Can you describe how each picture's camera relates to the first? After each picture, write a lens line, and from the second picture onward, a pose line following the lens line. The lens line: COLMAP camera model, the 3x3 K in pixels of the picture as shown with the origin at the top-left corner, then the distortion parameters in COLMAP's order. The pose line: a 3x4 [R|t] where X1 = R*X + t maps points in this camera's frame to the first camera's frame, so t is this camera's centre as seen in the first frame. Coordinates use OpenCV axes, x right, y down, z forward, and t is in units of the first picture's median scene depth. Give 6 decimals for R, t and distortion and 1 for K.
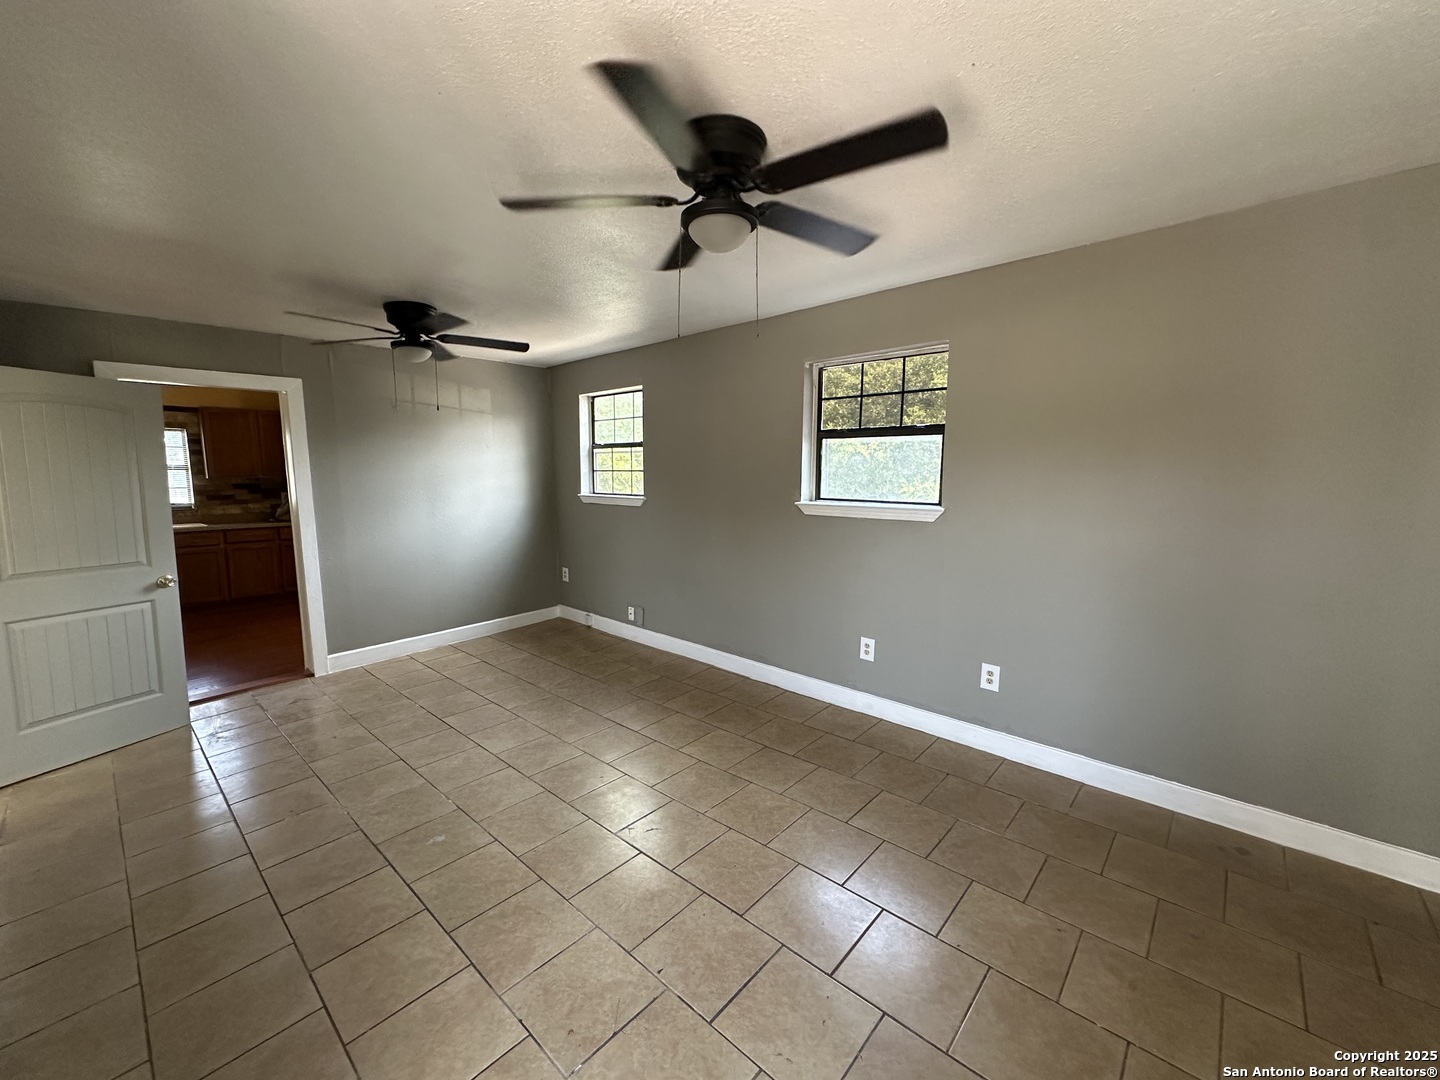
lens RADIAL K [[572.8, 0, 721.2], [0, 572.8, 534.2], [0, 0, 1]] dist [-0.004358, 0.000787]
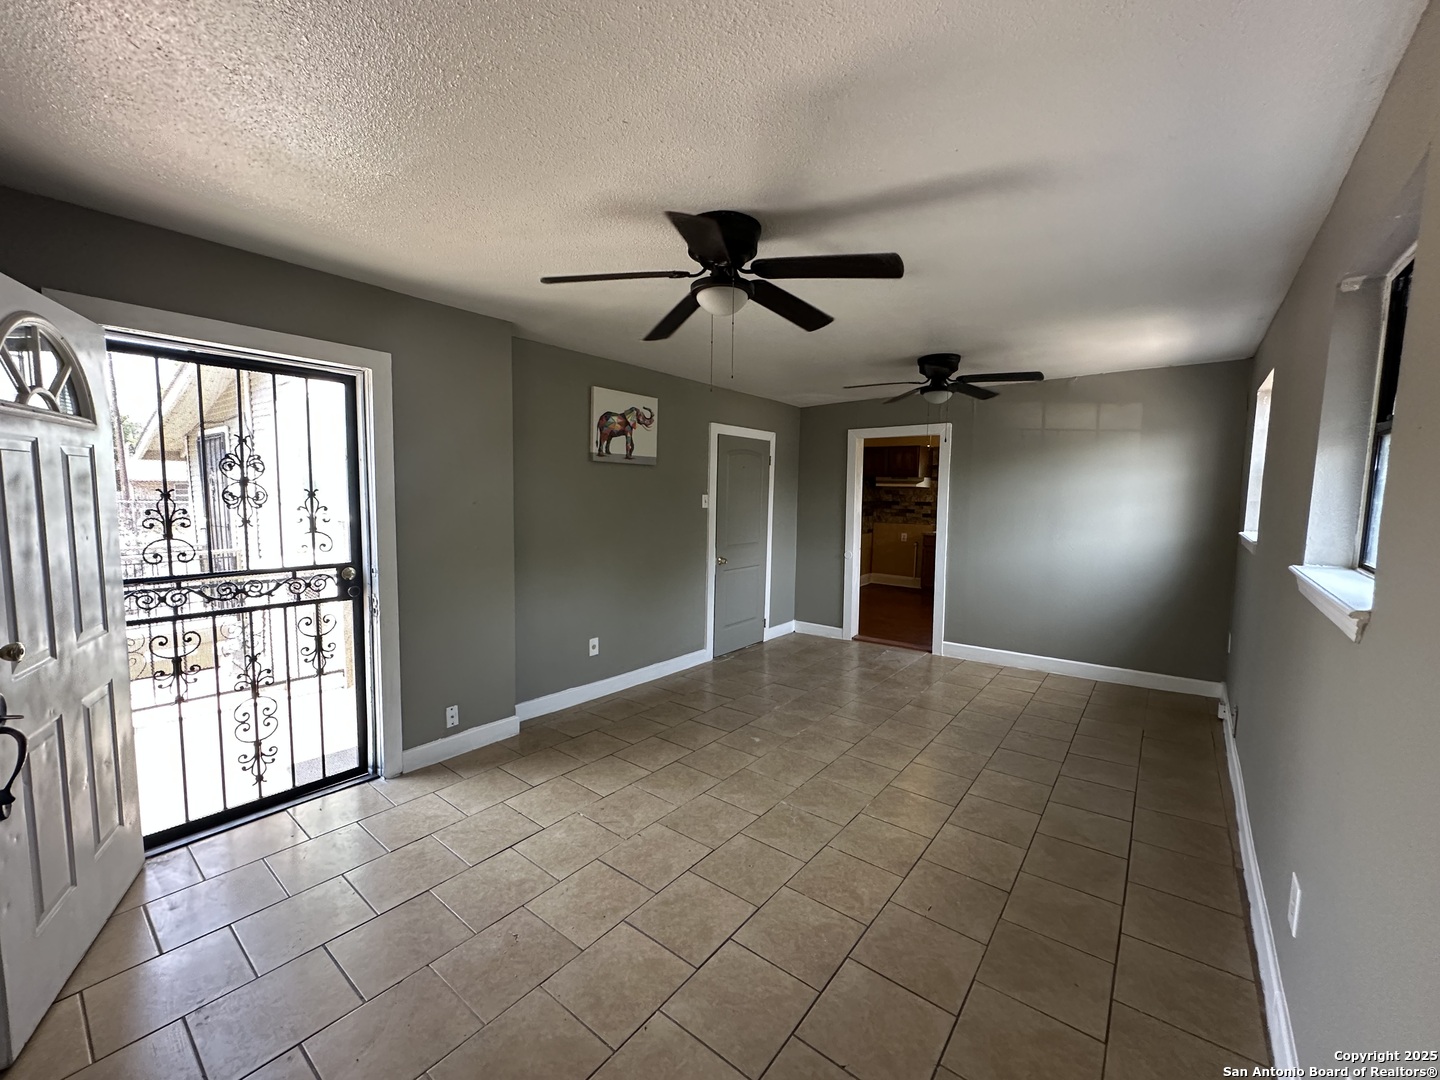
lens RADIAL K [[572.8, 0, 721.0], [0, 572.8, 542.2], [0, 0, 1]] dist [-0.004358, 0.000787]
pose [[0.075024, 0.093081, -0.992828, 0.502886], [-0.120553, 0.989178, 0.083629, -0.048835], [0.989868, 0.113414, 0.085434, 0.387175]]
